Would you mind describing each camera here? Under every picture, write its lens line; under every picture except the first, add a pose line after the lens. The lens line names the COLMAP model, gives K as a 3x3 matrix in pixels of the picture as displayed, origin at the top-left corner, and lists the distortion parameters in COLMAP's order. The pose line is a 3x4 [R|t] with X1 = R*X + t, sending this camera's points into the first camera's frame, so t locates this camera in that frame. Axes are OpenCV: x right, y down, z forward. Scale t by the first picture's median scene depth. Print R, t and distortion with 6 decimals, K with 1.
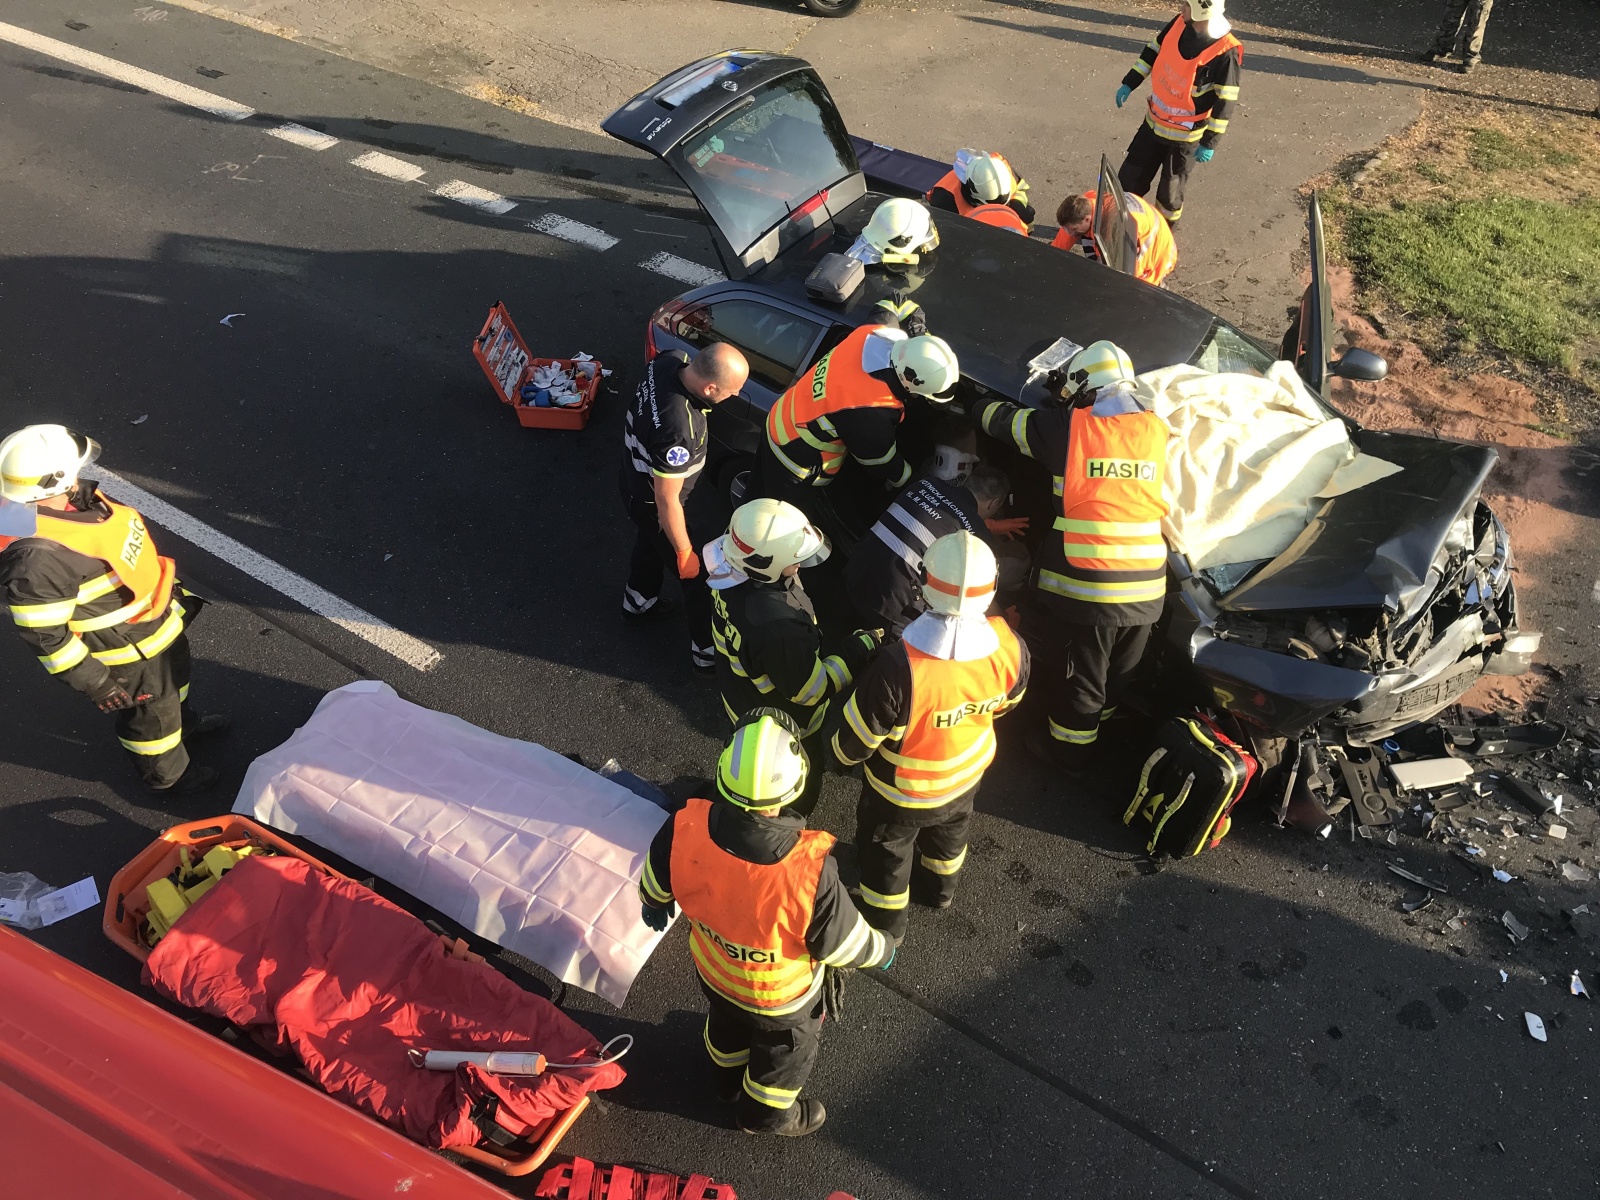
lens RADIAL K [[1289.5, 0, 803.4], [0, 1289.5, 599.5], [0, 0, 1]] dist [0.007436, 0.017303]
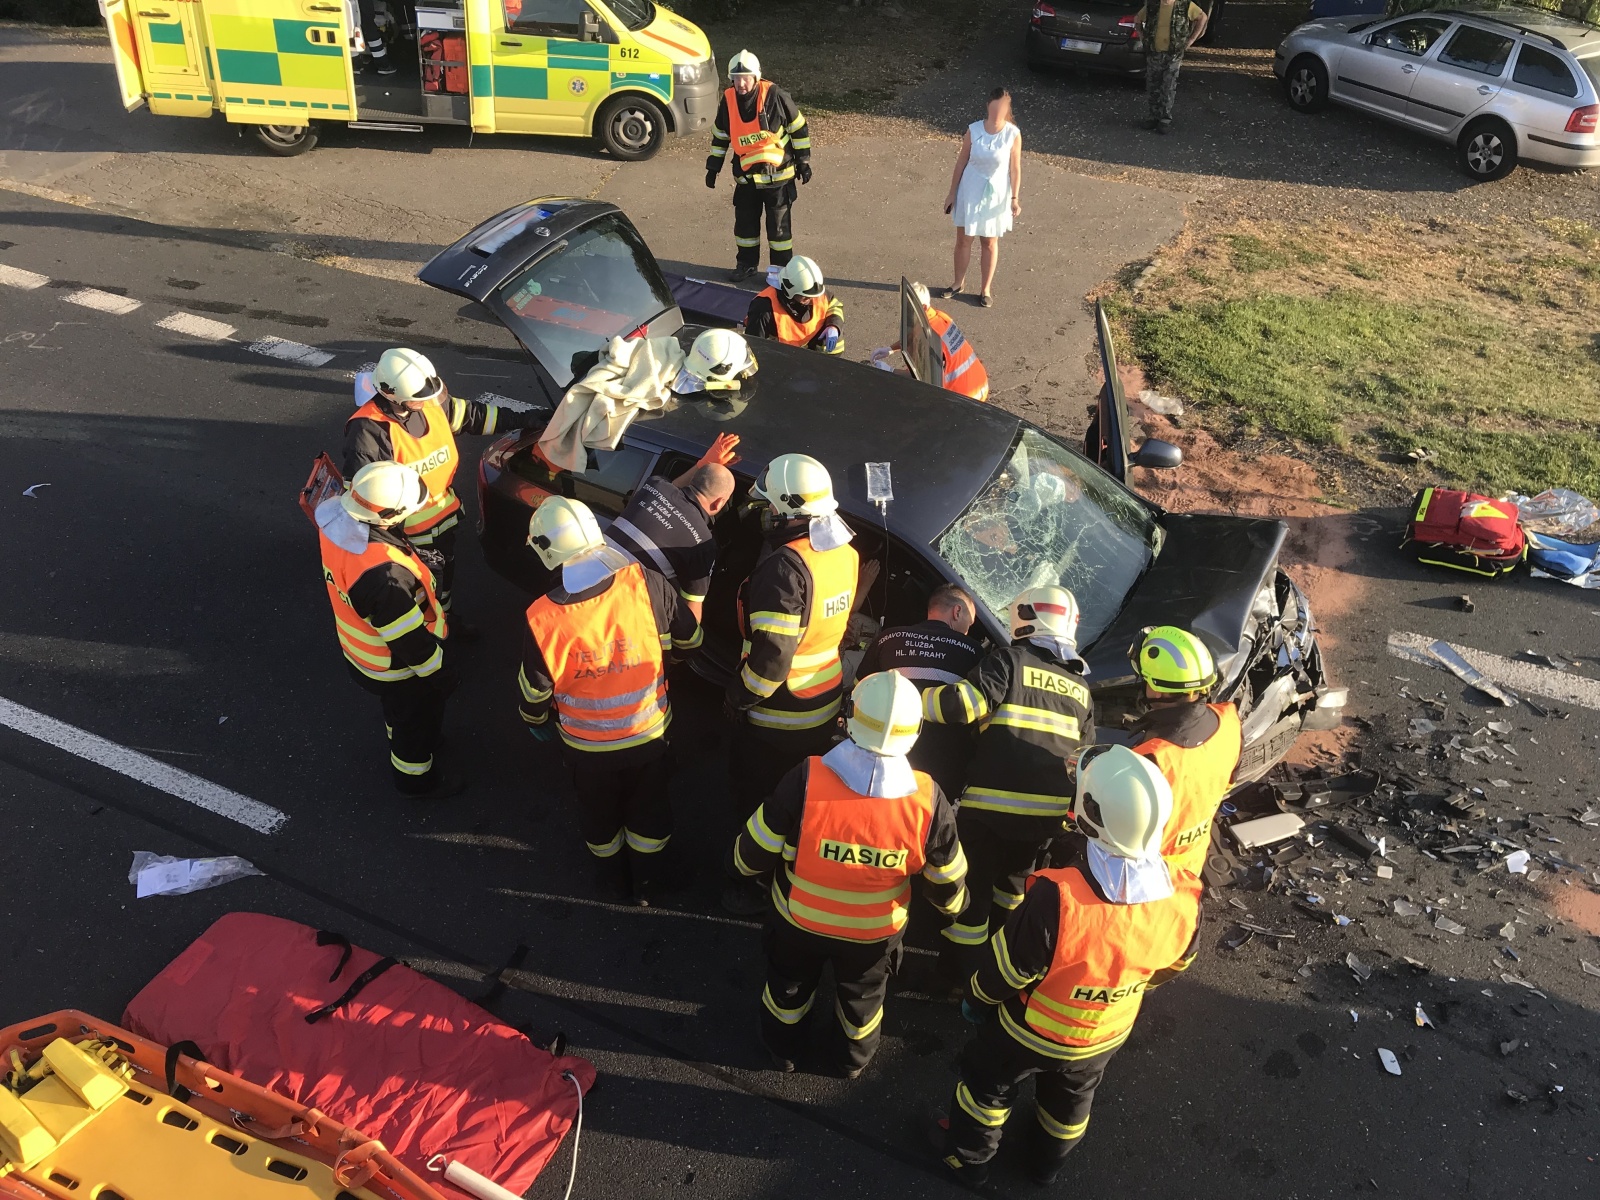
lens RADIAL K [[1293.9, 0, 801.6], [0, 1293.9, 605.1], [0, 0, 1]] dist [0.001048, 0.008956]
pose [[0.988993, -0.084982, 0.121120, -0.002435], [0.095325, 0.992037, -0.082313, 0.003097], [-0.113160, 0.092953, 0.989219, -0.017689]]
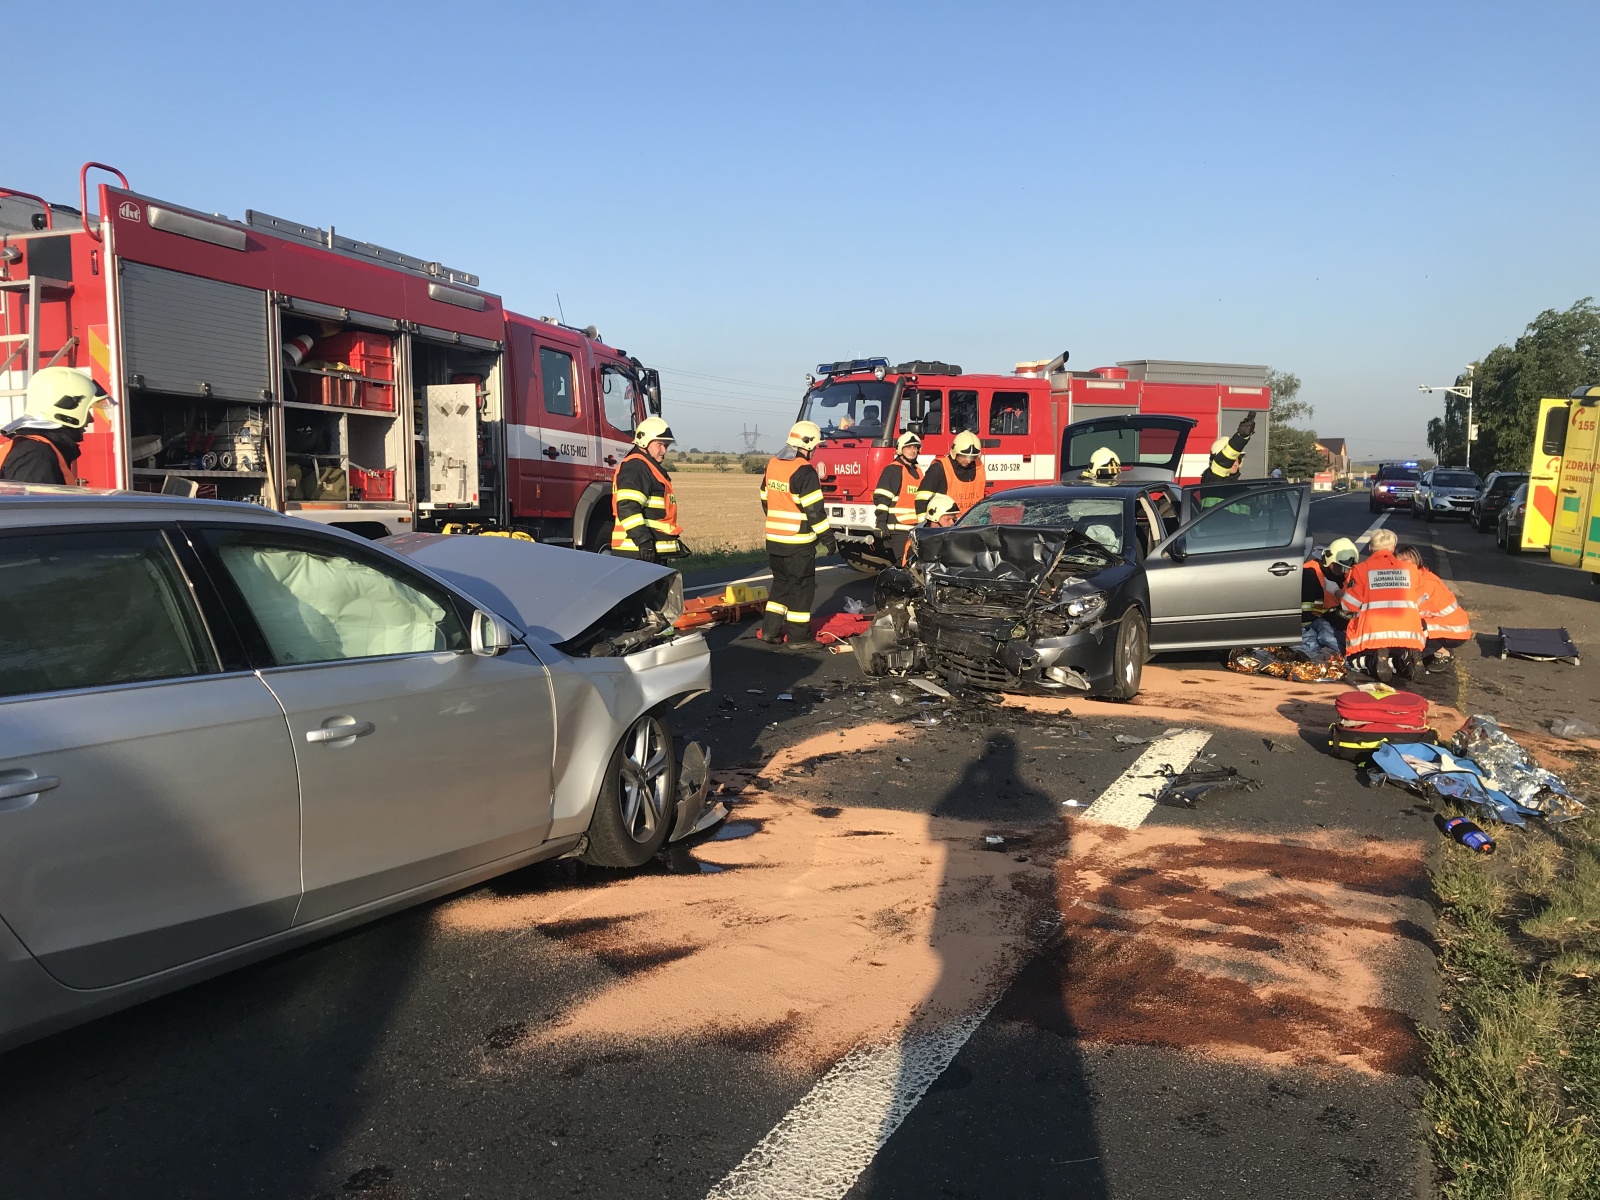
lens RADIAL K [[1304.8, 0, 774.4], [0, 1304.8, 593.8], [0, 0, 1]] dist [0.015177, 0.007348]
pose [[0.131527, 0.096654, -0.986589, 1.933240], [-0.684906, 0.728358, -0.019952, 0.204437], [0.716662, 0.678345, 0.161998, 0.513232]]
